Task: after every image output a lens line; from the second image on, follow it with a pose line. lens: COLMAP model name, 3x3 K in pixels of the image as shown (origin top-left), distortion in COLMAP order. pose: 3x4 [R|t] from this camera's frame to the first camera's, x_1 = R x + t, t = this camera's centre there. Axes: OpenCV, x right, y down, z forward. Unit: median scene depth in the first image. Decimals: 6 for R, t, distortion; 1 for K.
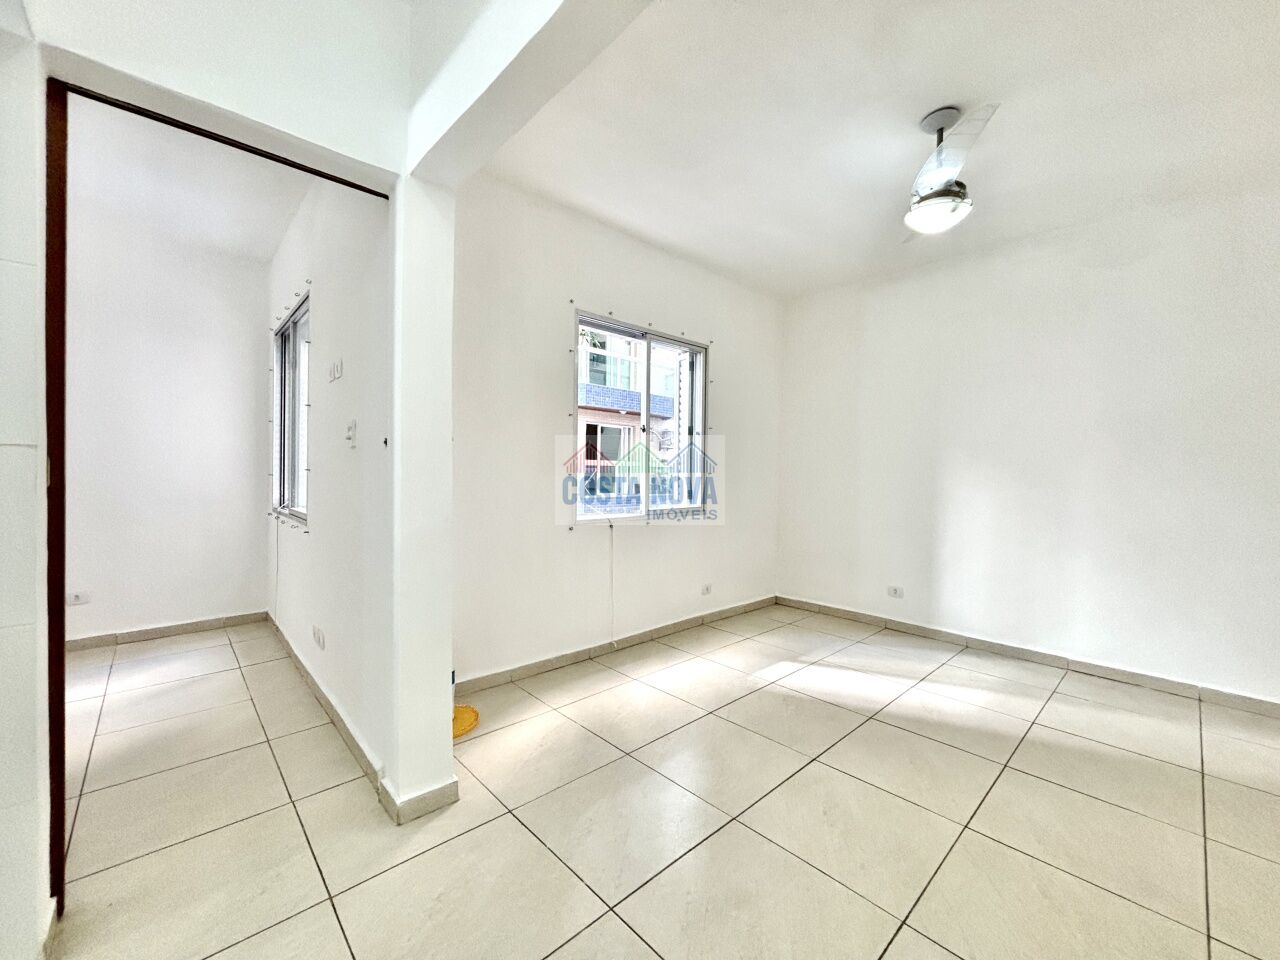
lens RADIAL K [[517.4, 0, 644.9], [0, 517.4, 479.3], [0, 0, 1]] dist [0.001227, -0.000374]
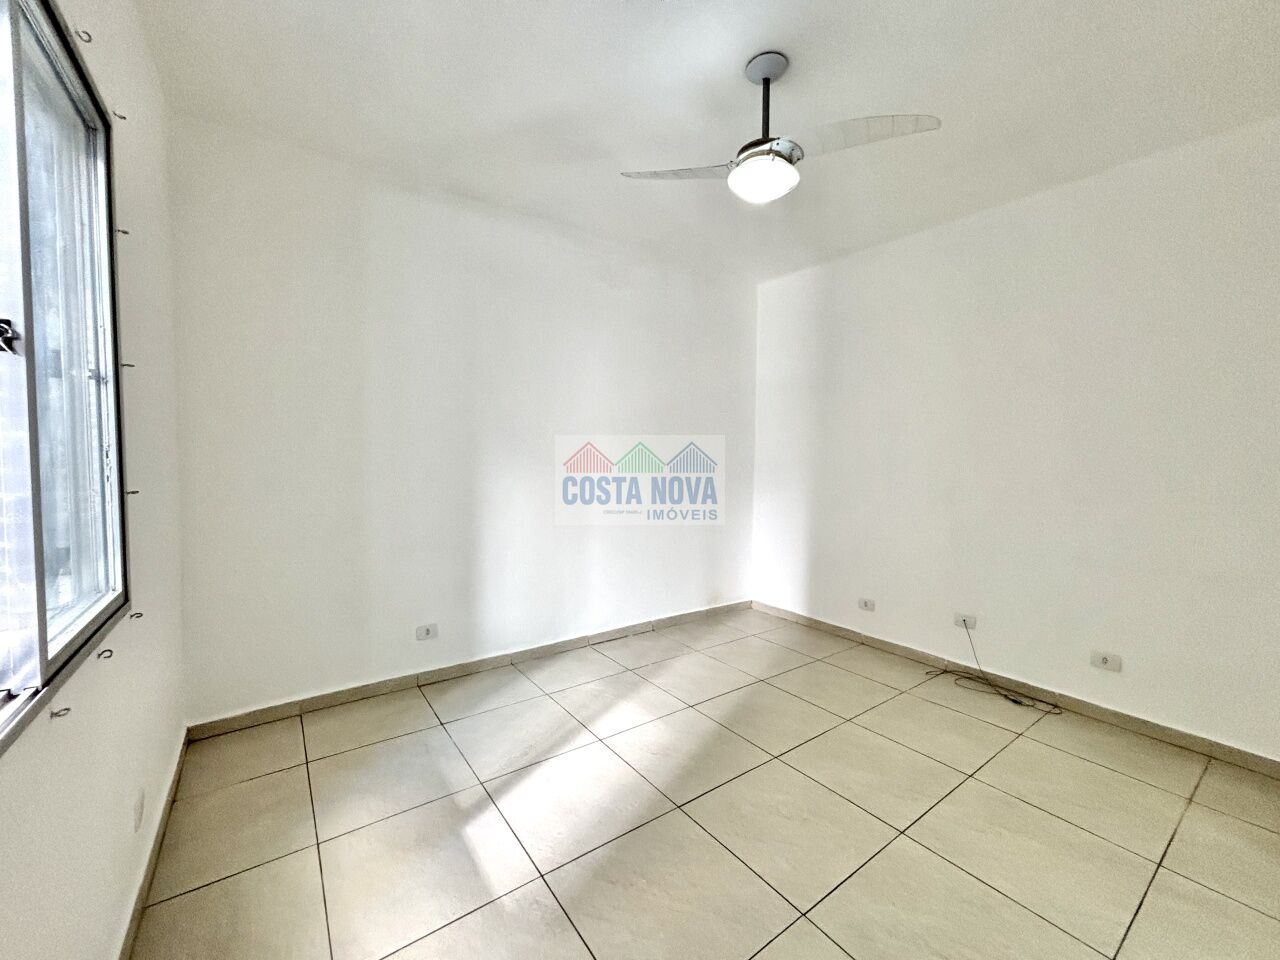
lens RADIAL K [[517.4, 0, 644.9], [0, 517.4, 479.3], [0, 0, 1]] dist [0.001227, -0.000374]
pose [[0.131805, -0.065845, 0.989086, -0.223877], [0.004950, 0.997823, 0.065767, -0.054224], [-0.991263, -0.003773, 0.131844, 0.734311]]
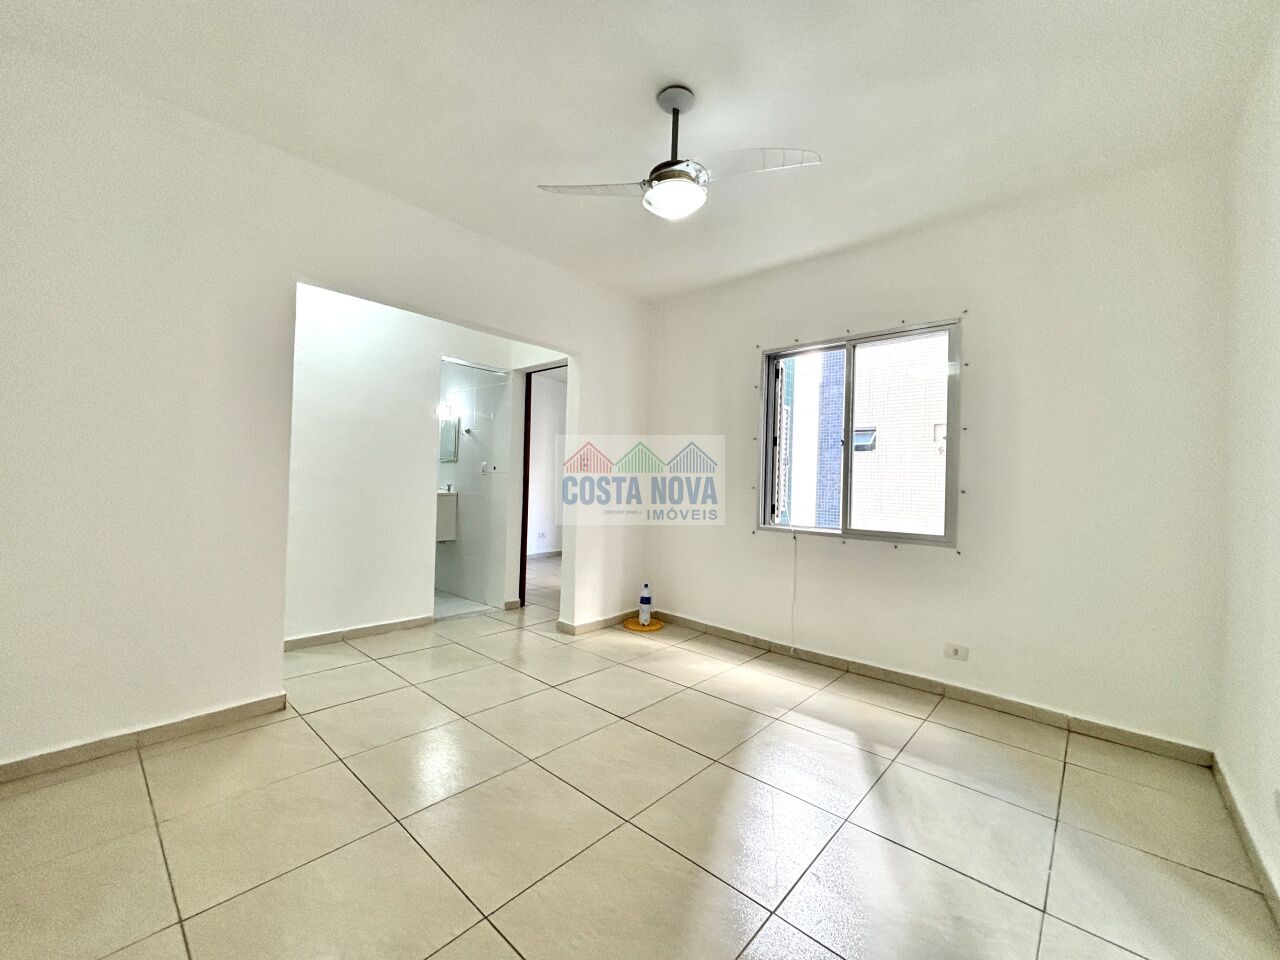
lens RADIAL K [[512.7, 0, 628.4], [0, 512.7, 480.6], [0, 0, 1]] dist [0.001086, 0.000033]
pose [[0.066338, -0.022334, -0.997547, 0.999708], [-0.048682, 0.998486, -0.025593, 0.018788], [0.996609, 0.050260, 0.065150, 0.602605]]
